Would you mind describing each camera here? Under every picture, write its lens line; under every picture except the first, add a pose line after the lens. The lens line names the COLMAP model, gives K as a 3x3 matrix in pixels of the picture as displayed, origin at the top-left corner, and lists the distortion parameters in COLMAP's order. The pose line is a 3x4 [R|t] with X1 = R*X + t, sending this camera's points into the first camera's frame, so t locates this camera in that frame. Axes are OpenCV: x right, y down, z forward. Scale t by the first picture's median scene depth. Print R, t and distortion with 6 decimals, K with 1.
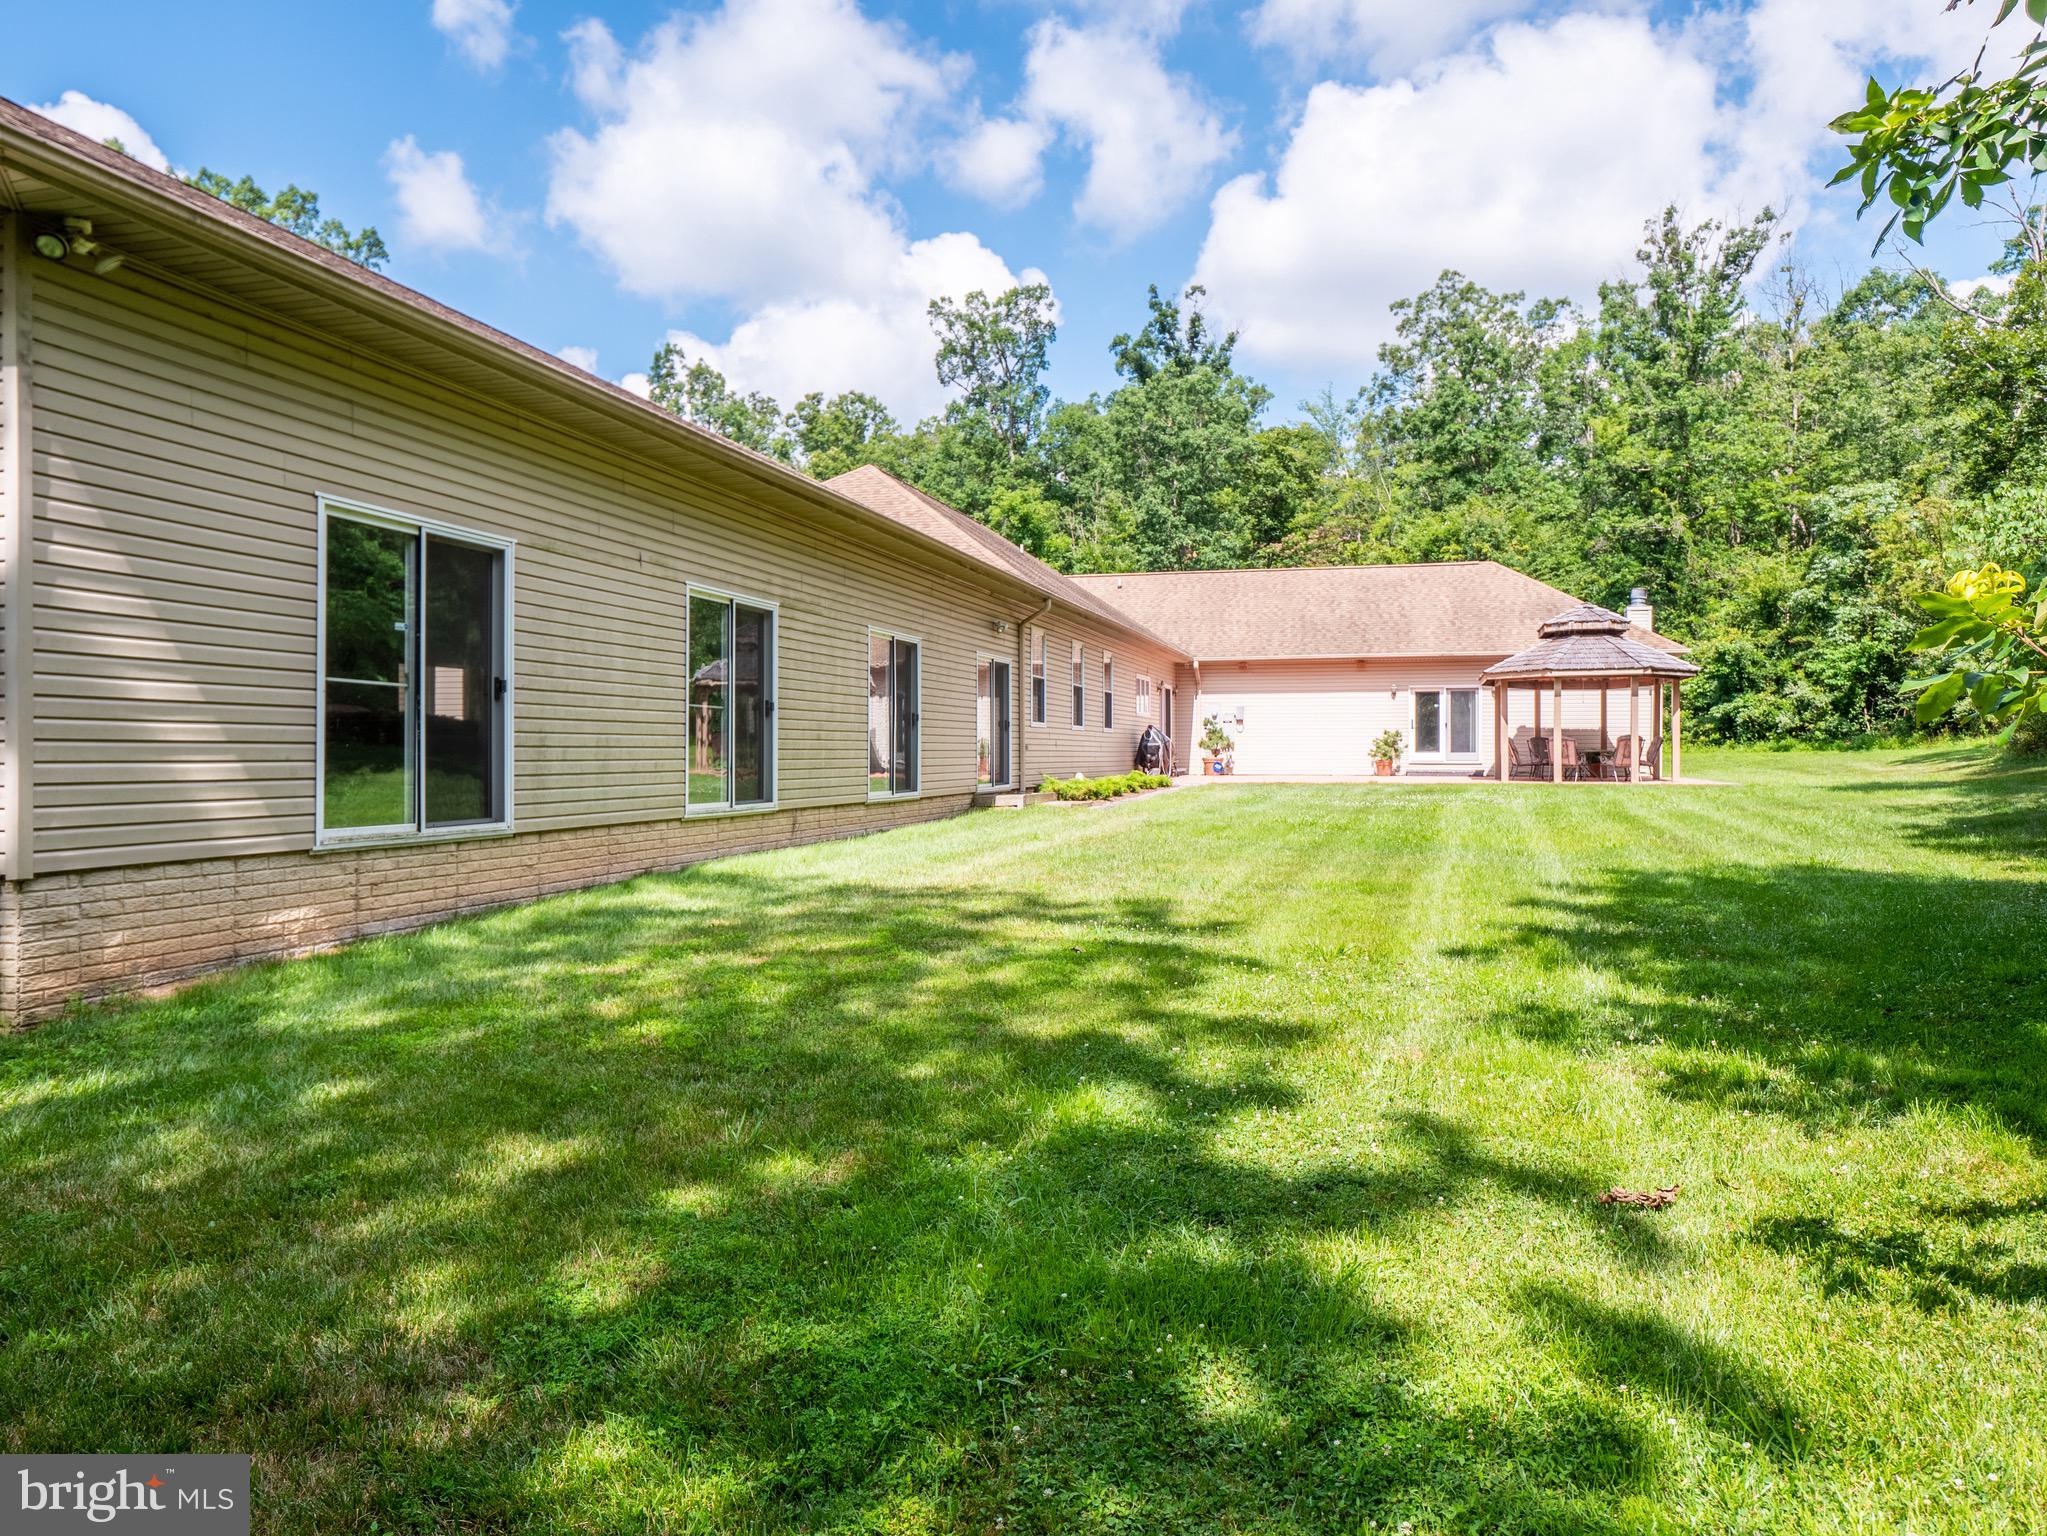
lens RADIAL K [[1448.8, 0, 1023.5], [0, 1448.8, 768.0], [0, 0, 1]] dist [0.003902, 0.001549]
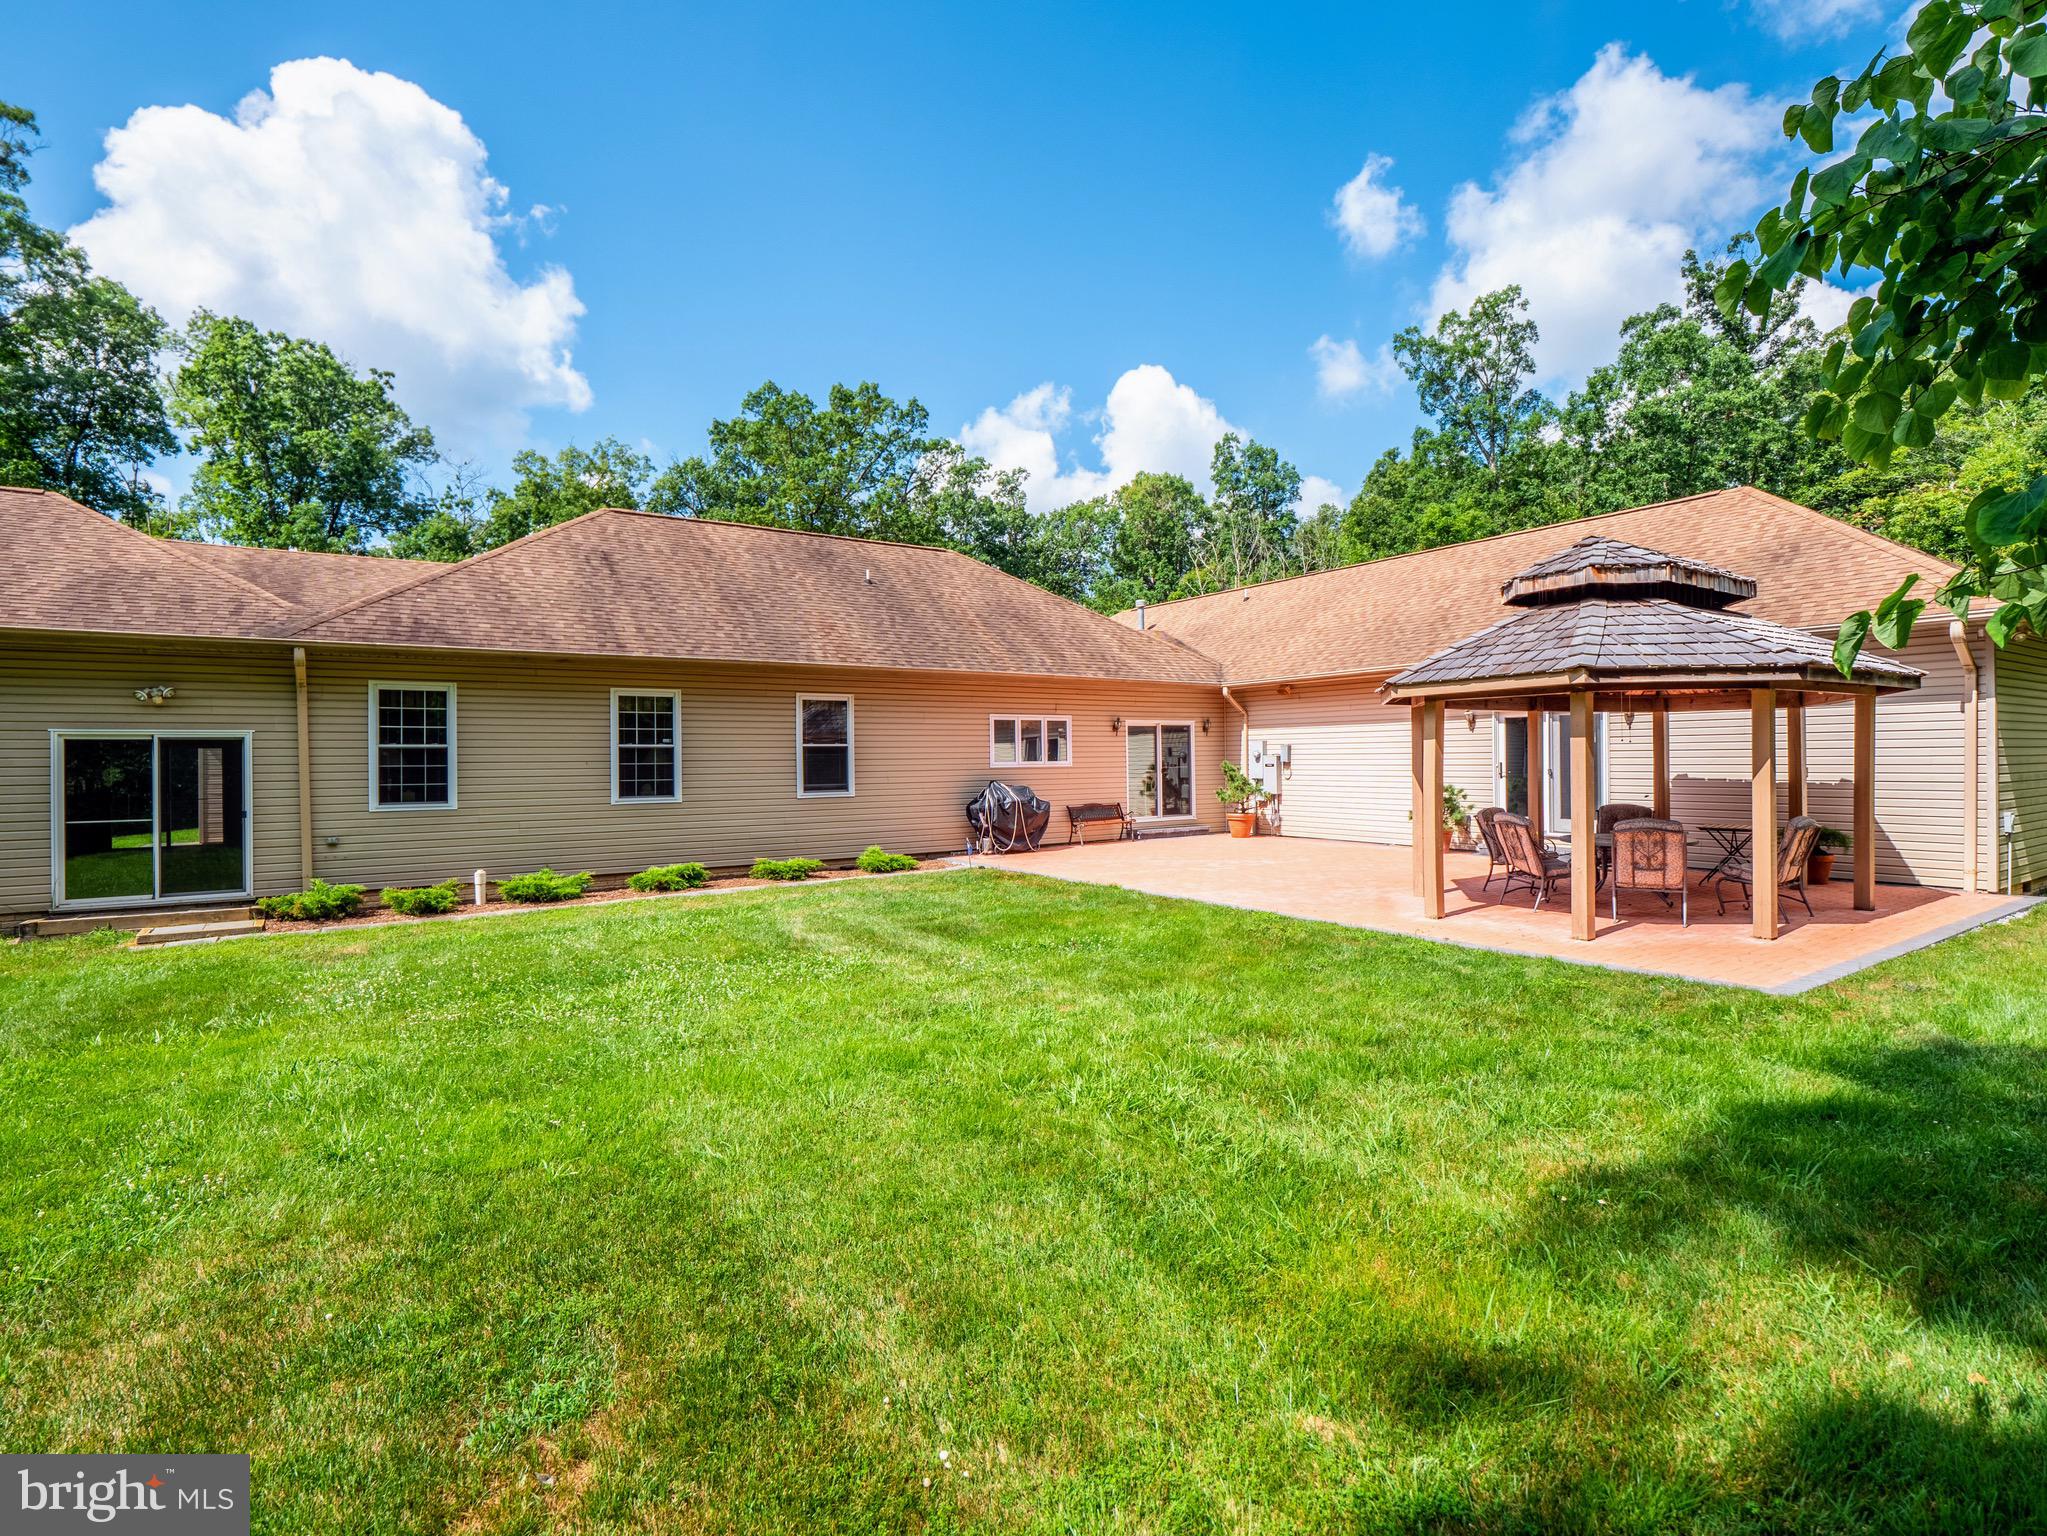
lens RADIAL K [[1006.0, 0, 1023.5], [0, 1006.0, 768.0], [0, 0, 1]] dist [-0.000925, -0.000336]
pose [[0.751856, -0.000537, -0.659328, 0.243937], [0.004643, 0.999979, 0.004479, -0.020654], [0.659312, -0.006429, 0.751842, 0.327516]]
